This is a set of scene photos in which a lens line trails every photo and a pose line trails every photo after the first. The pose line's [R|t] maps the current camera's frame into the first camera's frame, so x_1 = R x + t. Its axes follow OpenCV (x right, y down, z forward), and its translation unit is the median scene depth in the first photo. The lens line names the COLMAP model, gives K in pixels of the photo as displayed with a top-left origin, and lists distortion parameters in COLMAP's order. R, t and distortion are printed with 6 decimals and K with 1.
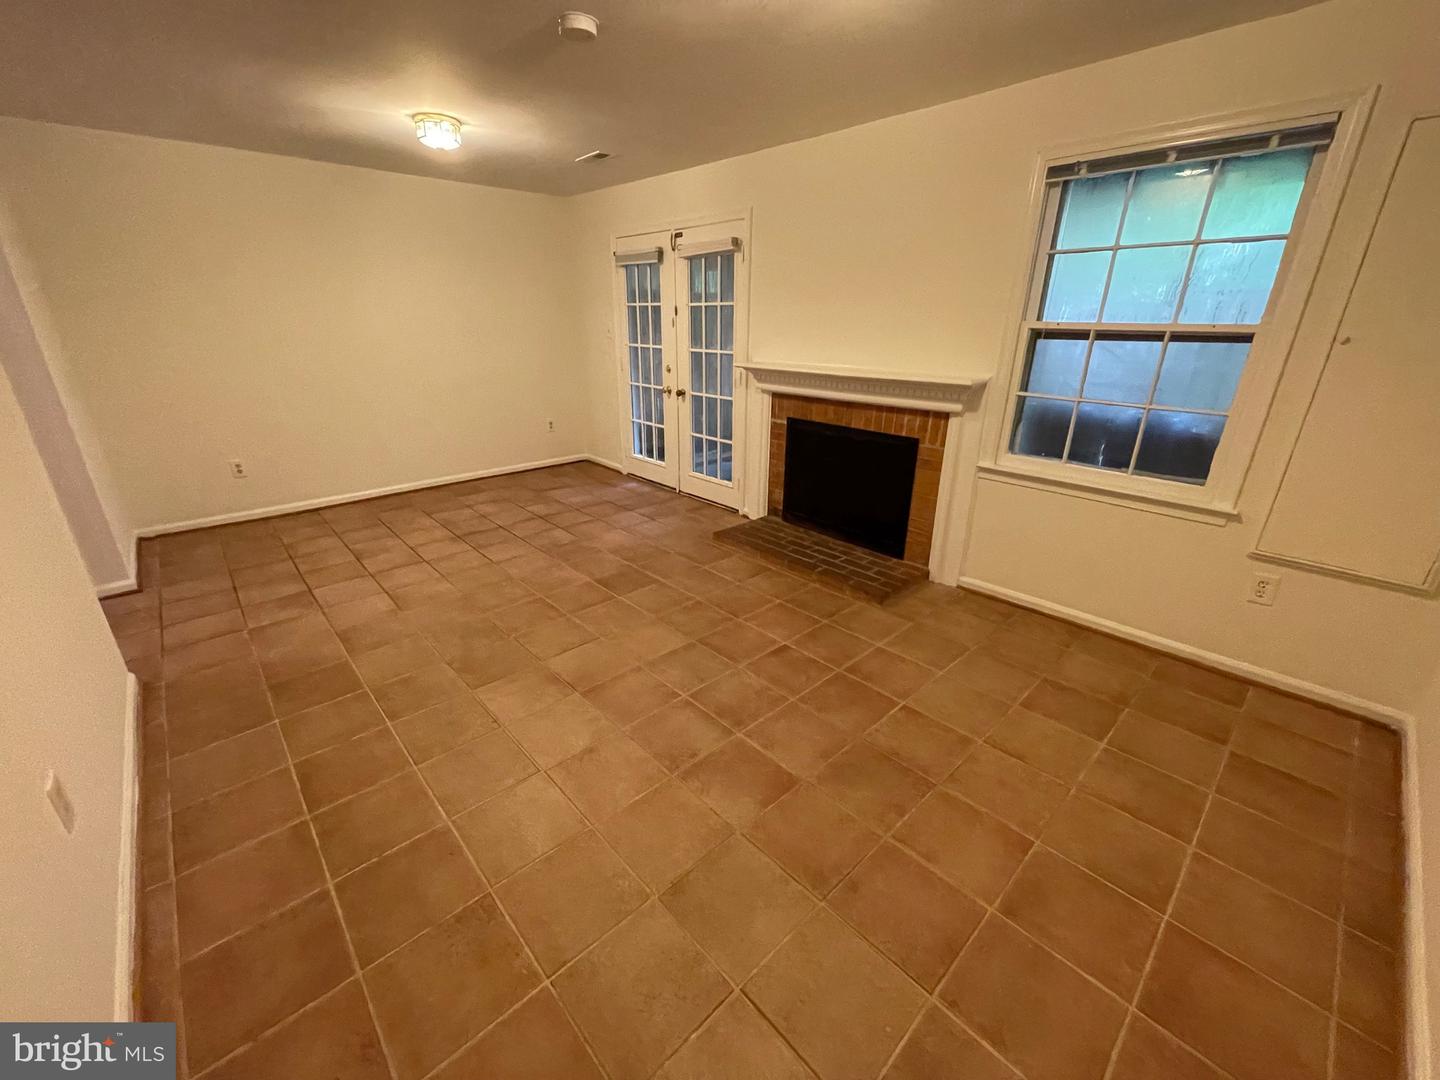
lens RADIAL K [[581.1, 0, 712.6], [0, 581.1, 538.9], [0, 0, 1]] dist [-0.000509, -0.000258]
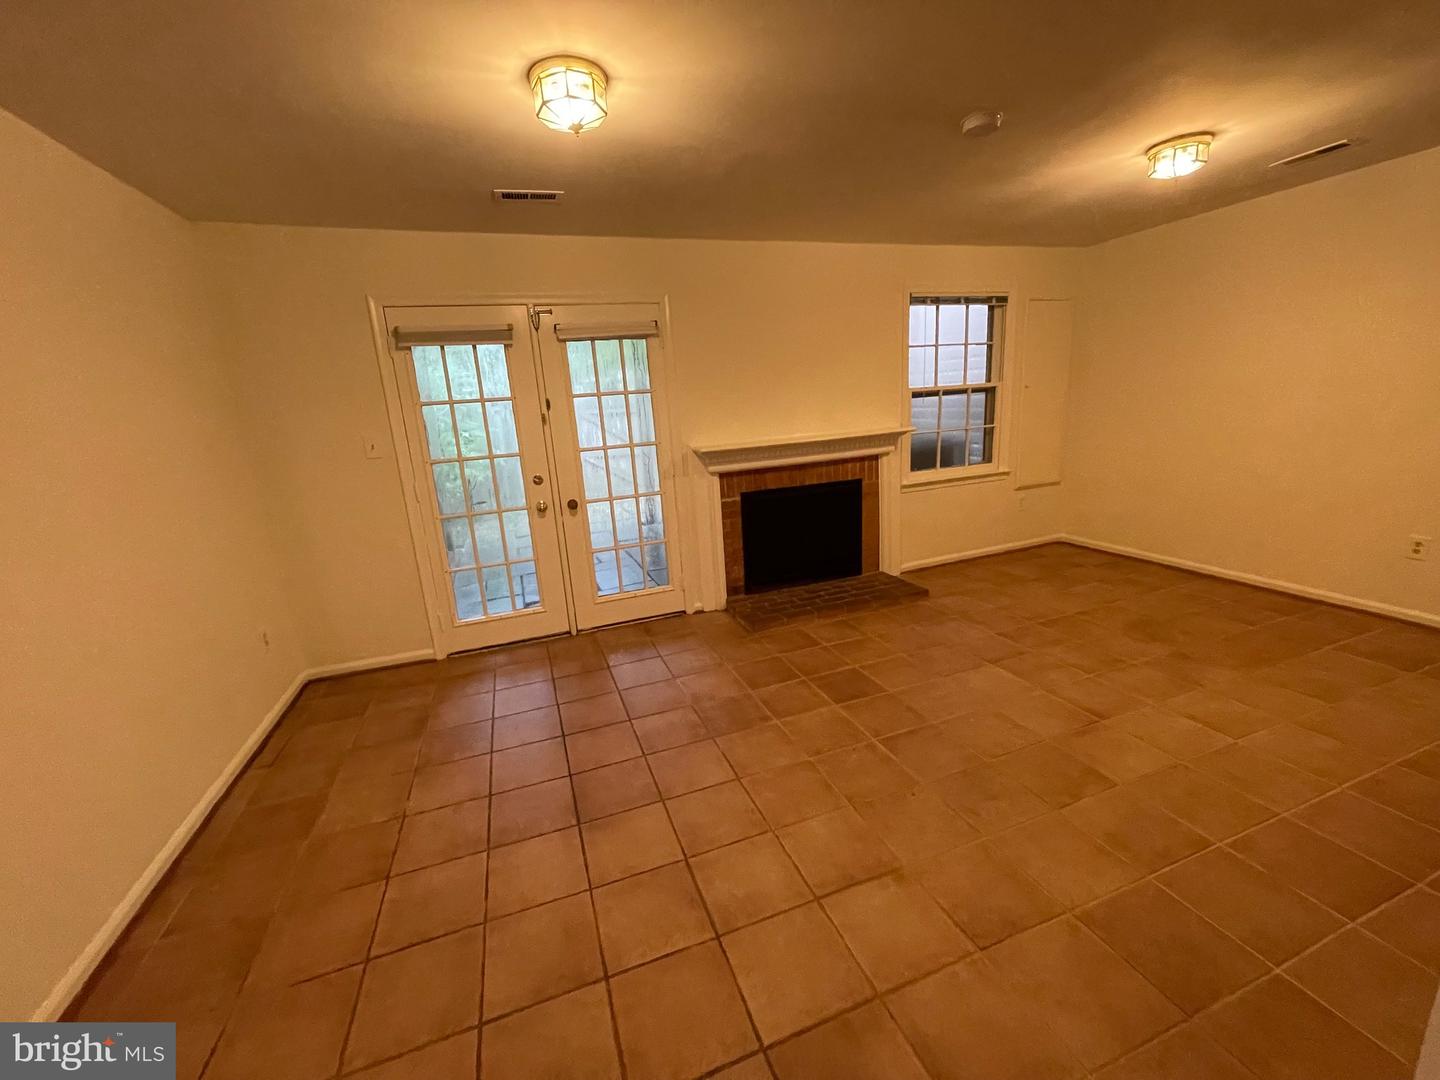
lens RADIAL K [[581.1, 0, 715.0], [0, 581.1, 540.8], [0, 0, 1]] dist [-0.000509, -0.000258]
pose [[0.386766, -0.248904, 0.887952, -0.901875], [0.392821, 0.915626, 0.085560, -0.264346], [-0.834328, 0.315714, 0.451908, 0.673303]]
